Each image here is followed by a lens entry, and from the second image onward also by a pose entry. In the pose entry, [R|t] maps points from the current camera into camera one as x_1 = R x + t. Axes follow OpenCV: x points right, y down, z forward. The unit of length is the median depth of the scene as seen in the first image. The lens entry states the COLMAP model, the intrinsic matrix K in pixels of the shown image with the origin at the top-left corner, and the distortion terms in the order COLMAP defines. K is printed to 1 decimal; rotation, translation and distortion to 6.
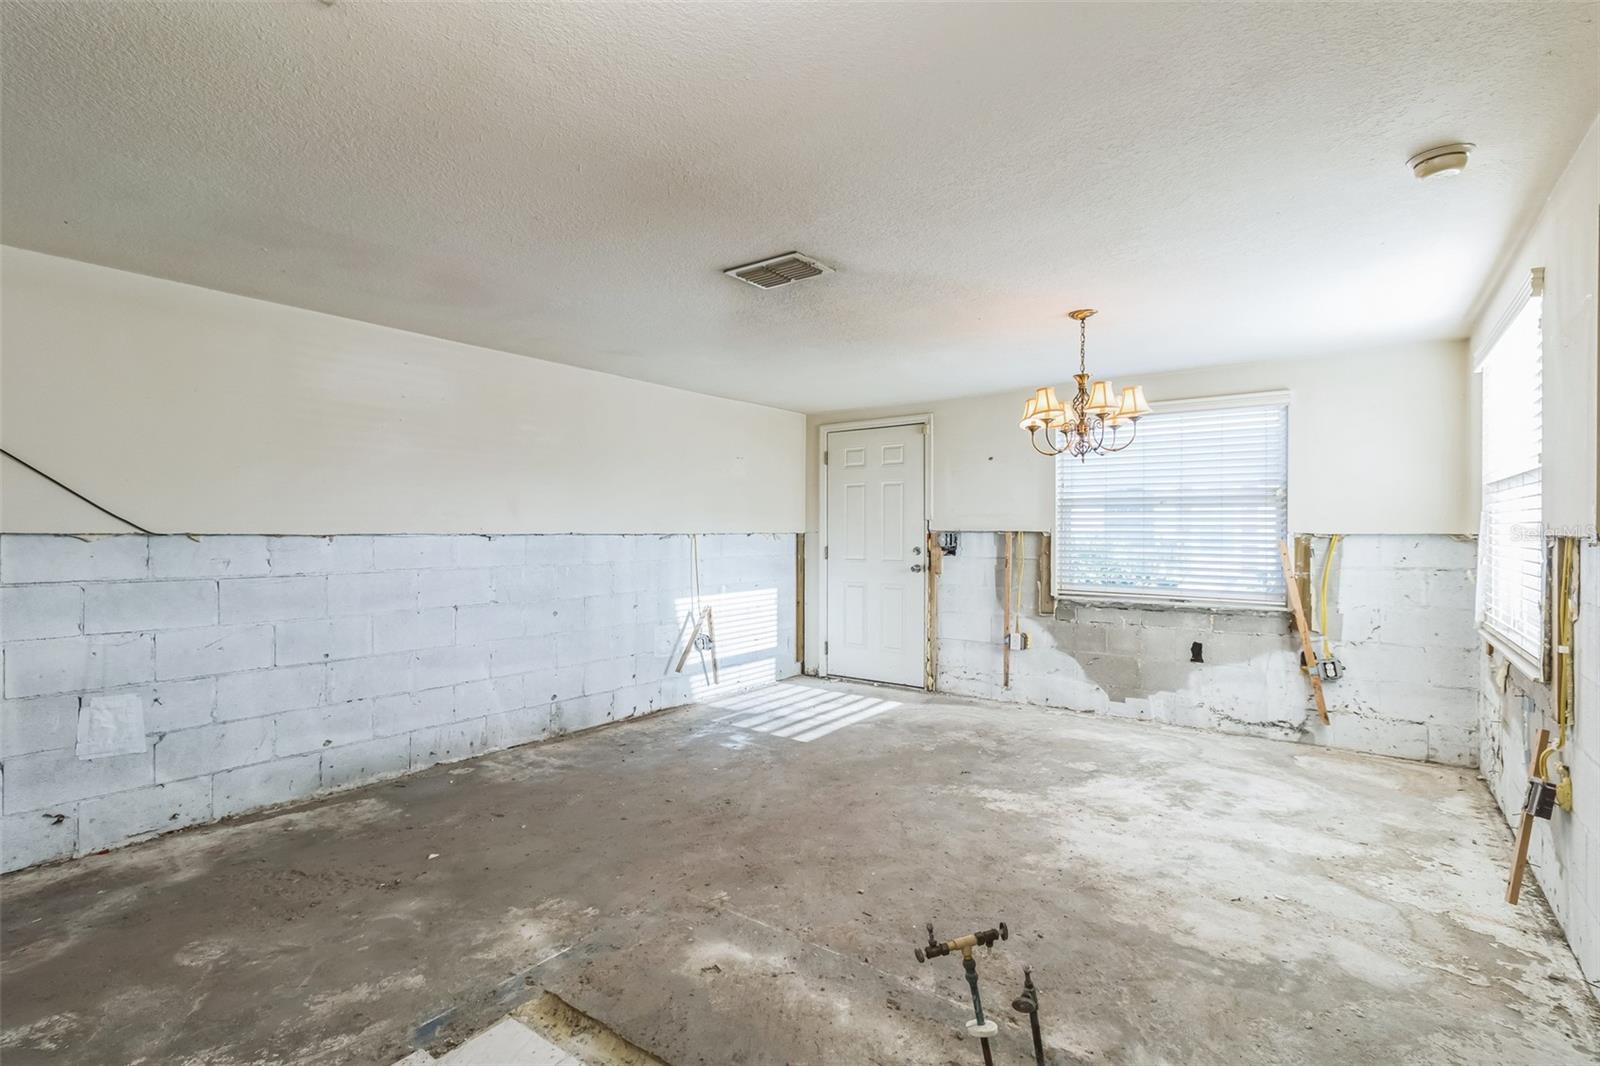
lens RADIAL K [[733.6, 0, 800.0], [0, 733.6, 533.0], [0, 0, 1]] dist [0.001054, -0.000016]
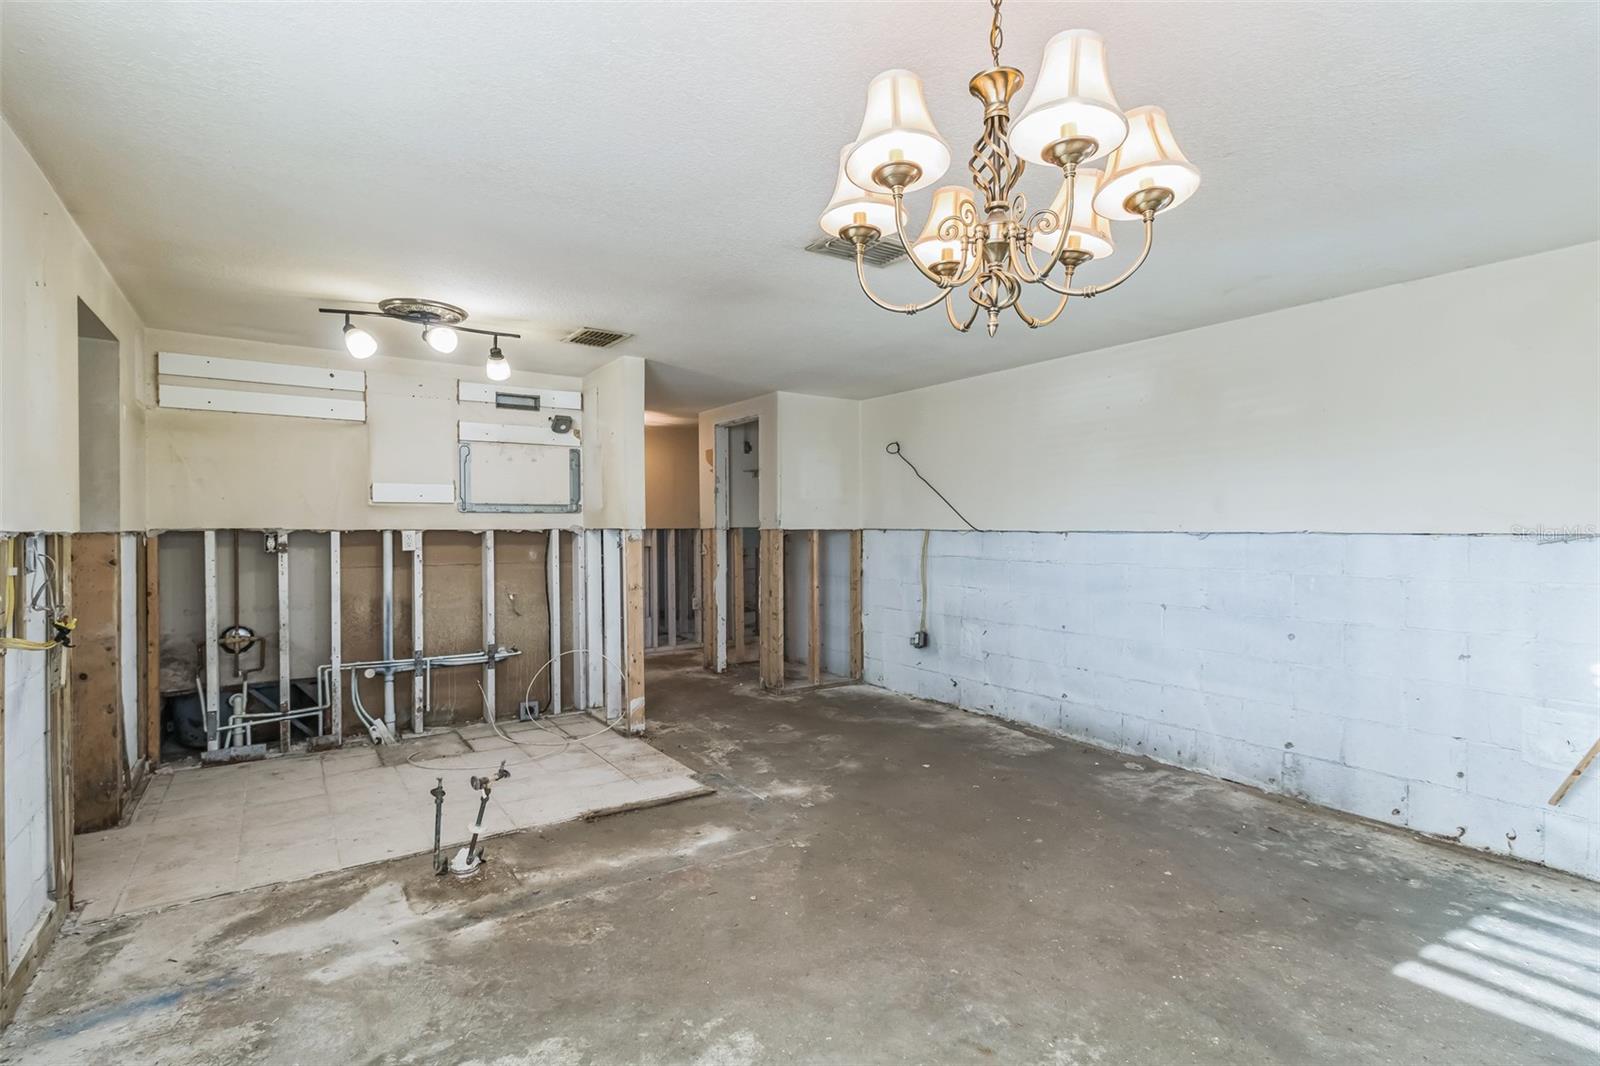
lens RADIAL K [[754.7, 0, 821.1], [0, 754.7, 529.8], [0, 0, 1]] dist [0.002097, -0.000172]
pose [[-0.297935, 0.001132, -0.954585, 0.802329], [-0.002078, 0.999996, 0.001834, -0.002186], [0.954584, 0.002530, -0.297932, 1.095302]]
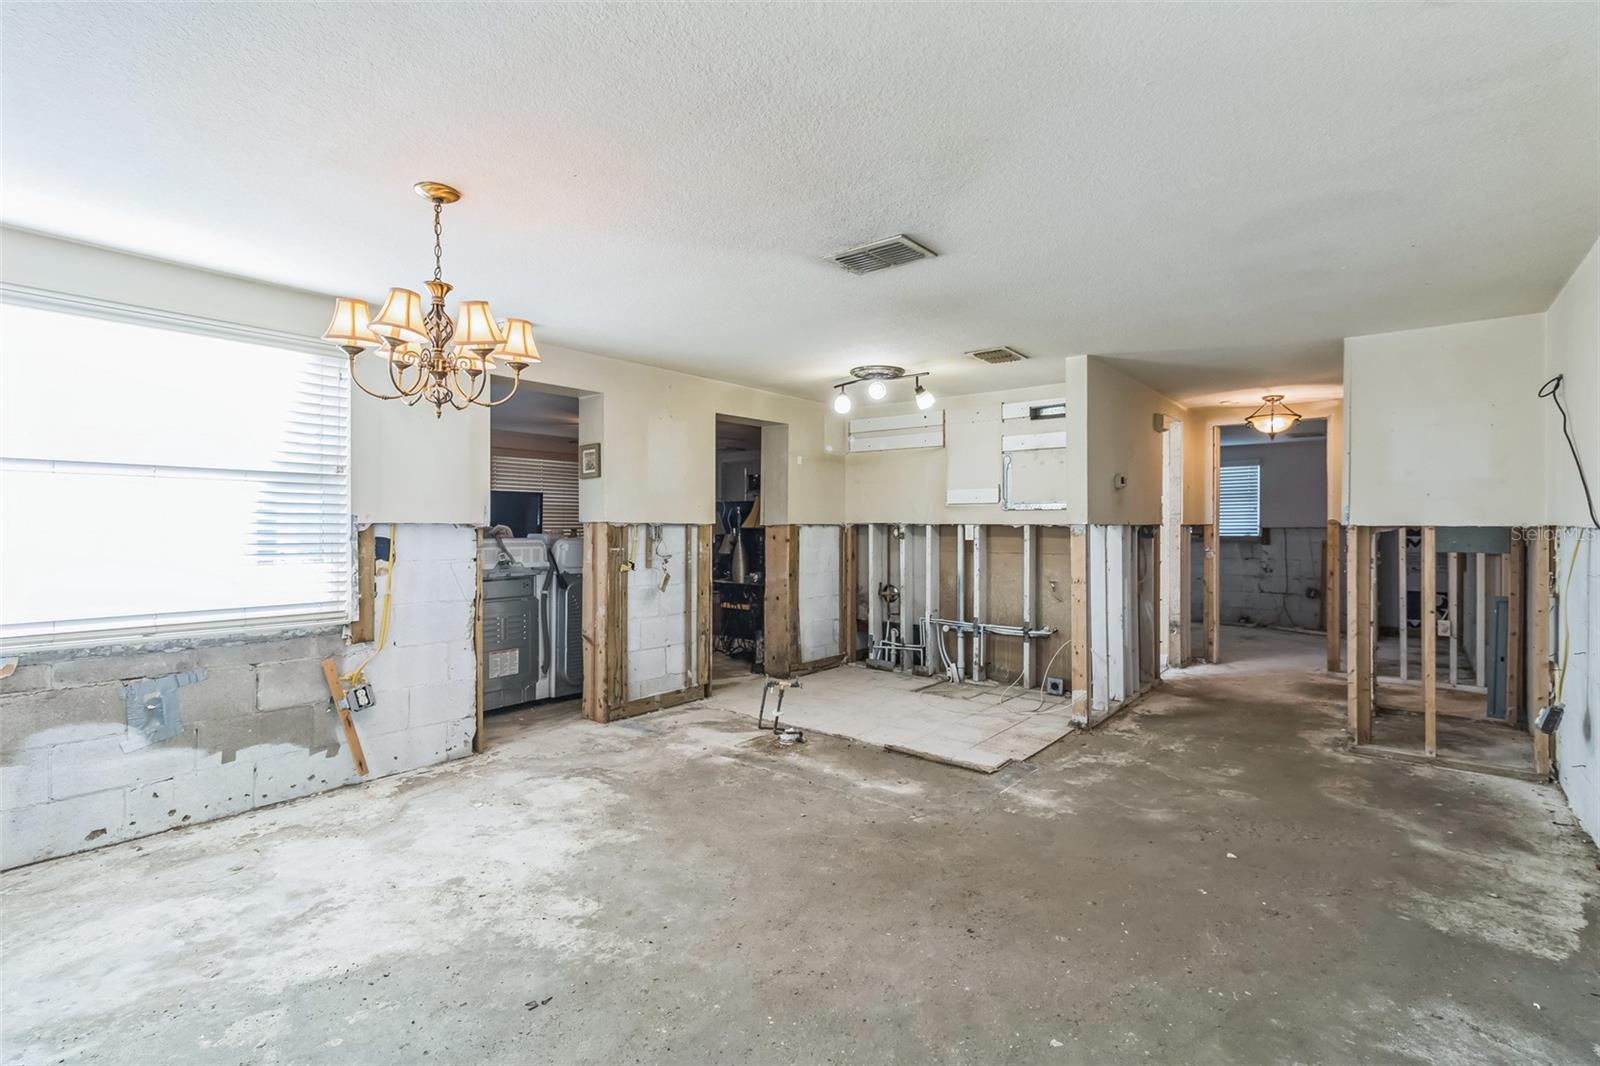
lens RADIAL K [[754.7, 0, 821.1], [0, 754.7, 529.8], [0, 0, 1]] dist [0.002097, -0.000172]
pose [[-0.999914, -0.004706, 0.012212, 0.032058], [-0.004578, 0.999935, 0.010475, -0.001745], [-0.012260, 0.010419, -0.999871, 1.787047]]
